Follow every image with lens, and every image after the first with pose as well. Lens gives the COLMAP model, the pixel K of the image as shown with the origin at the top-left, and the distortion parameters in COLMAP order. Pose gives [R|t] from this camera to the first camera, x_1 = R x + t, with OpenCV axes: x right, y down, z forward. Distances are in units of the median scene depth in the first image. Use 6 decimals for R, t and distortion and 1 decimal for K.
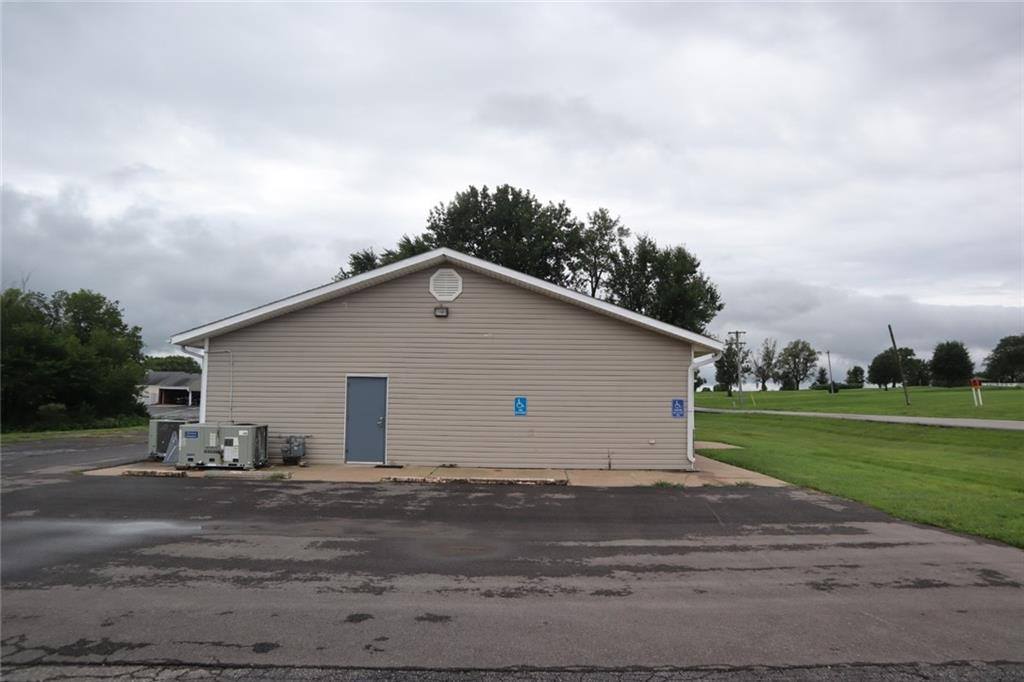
lens RADIAL K [[720.2, 0, 516.0], [0, 720.2, 338.0], [0, 0, 1]] dist [-0.129026, 0.090228]
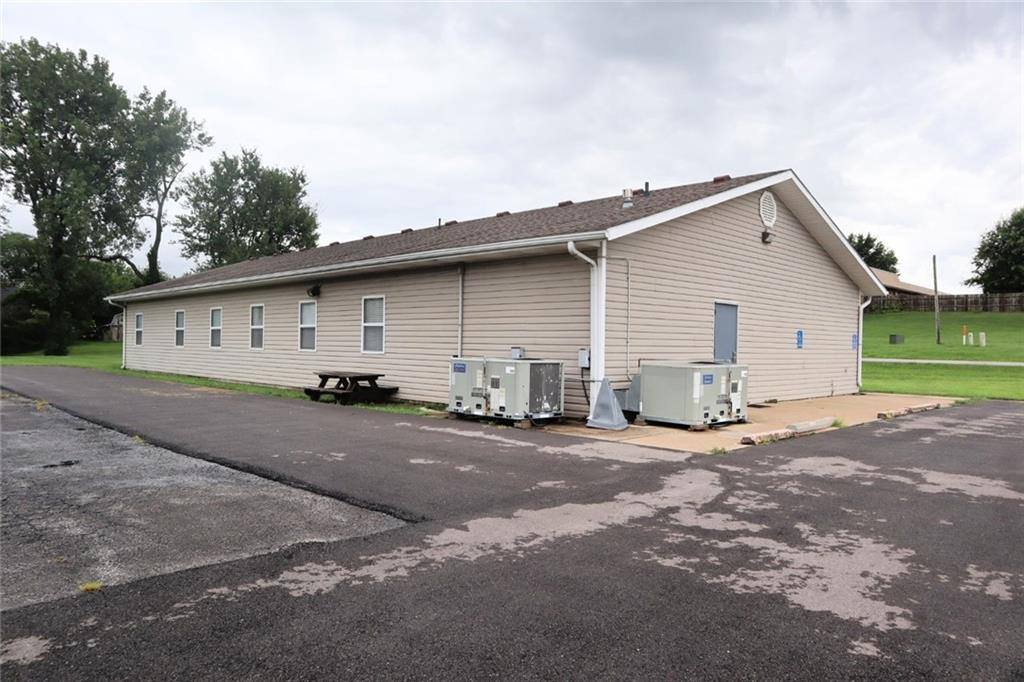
lens RADIAL K [[720.2, 0, 516.0], [0, 720.2, 338.0], [0, 0, 1]] dist [-0.129026, 0.090228]
pose [[0.685313, 0.011377, 0.728160, -1.005321], [-0.096481, 0.992483, 0.075296, 0.055117], [-0.721830, -0.121855, 0.681259, 0.593851]]
